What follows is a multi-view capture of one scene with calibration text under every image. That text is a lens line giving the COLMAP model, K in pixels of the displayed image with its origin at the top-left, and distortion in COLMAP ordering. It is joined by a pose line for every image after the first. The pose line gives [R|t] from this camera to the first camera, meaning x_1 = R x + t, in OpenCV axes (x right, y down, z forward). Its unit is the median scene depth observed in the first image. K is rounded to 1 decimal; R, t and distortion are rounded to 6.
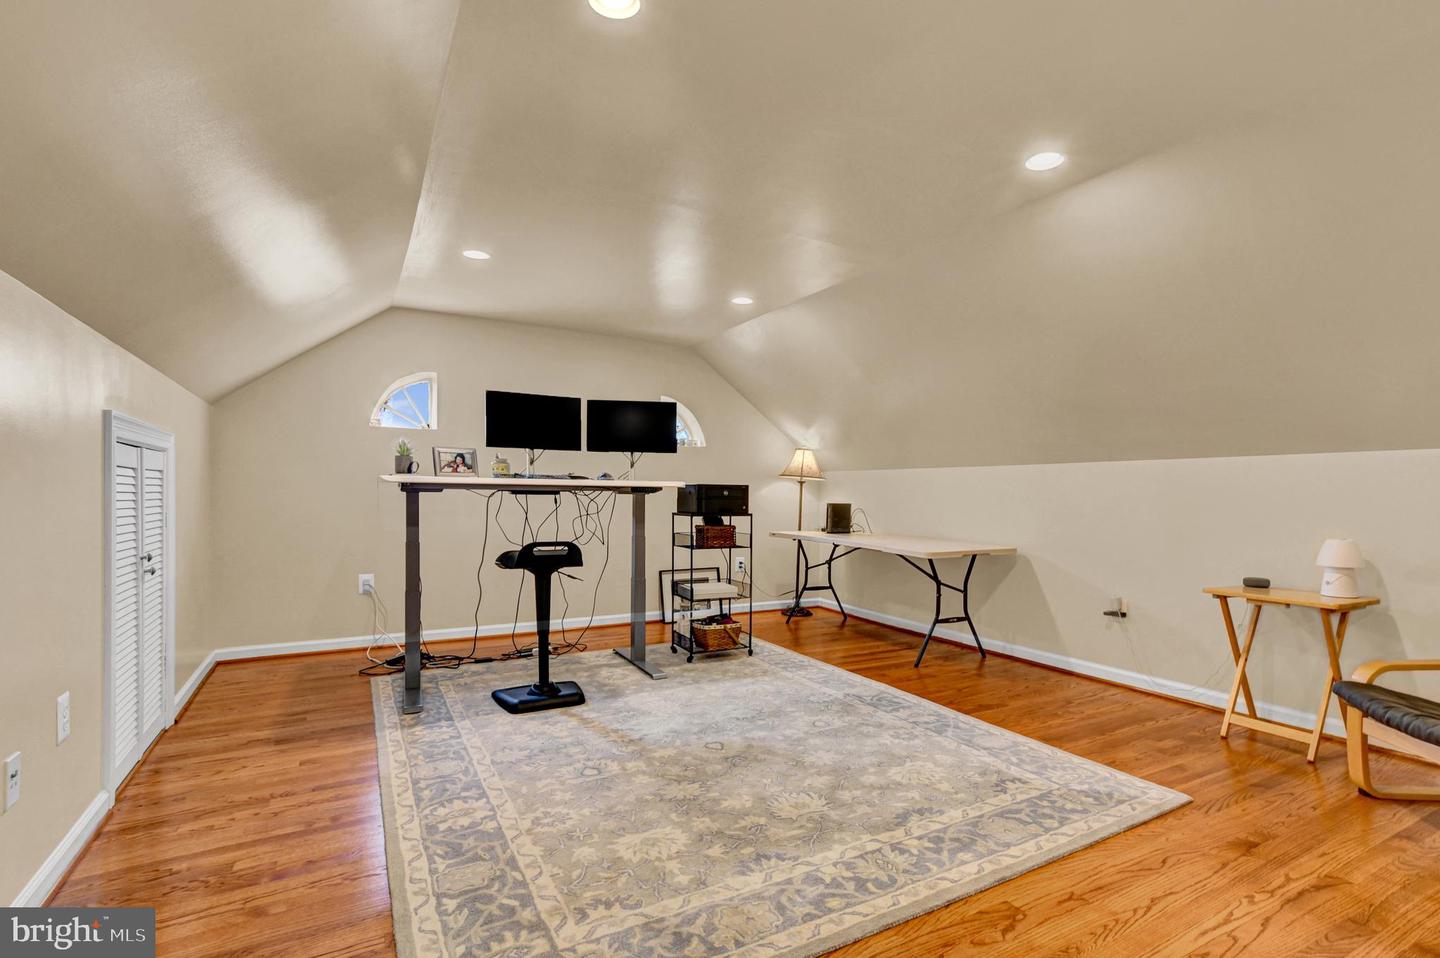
lens RADIAL K [[663.9, 0, 723.8], [0, 663.9, 482.0], [0, 0, 1]] dist [-0.011228, 0.002880]
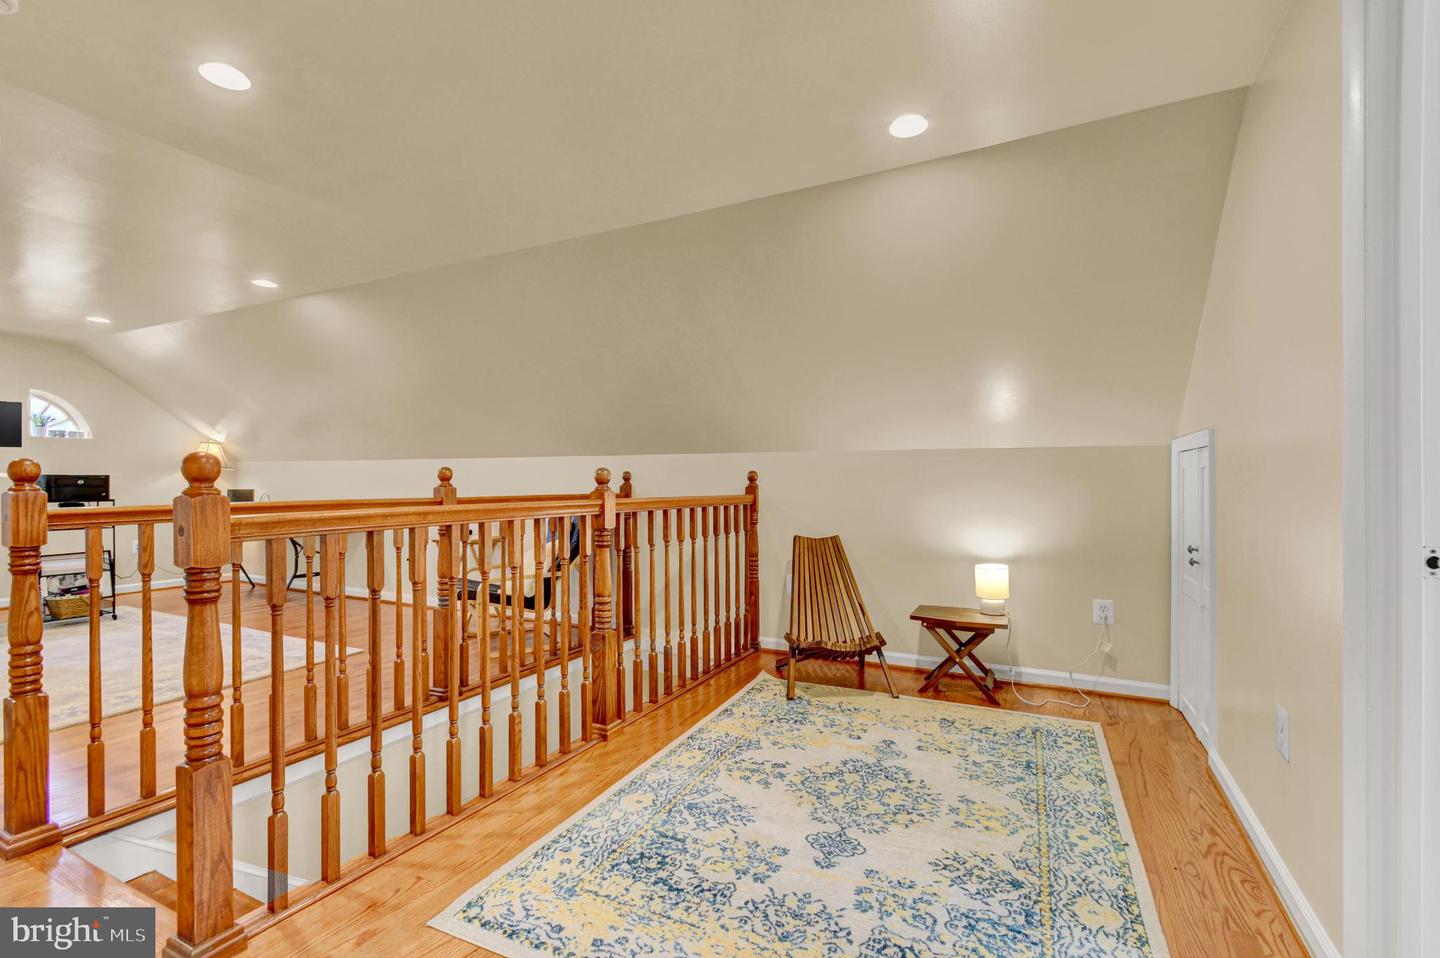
lens RADIAL K [[663.9, 0, 715.8], [0, 663.9, 474.5], [0, 0, 1]] dist [-0.011228, 0.002880]
pose [[0.838382, -0.004176, 0.545067, 0.303168], [0.000999, 0.999981, 0.006125, -0.002584], [-0.545082, -0.004590, 0.838370, -0.571301]]
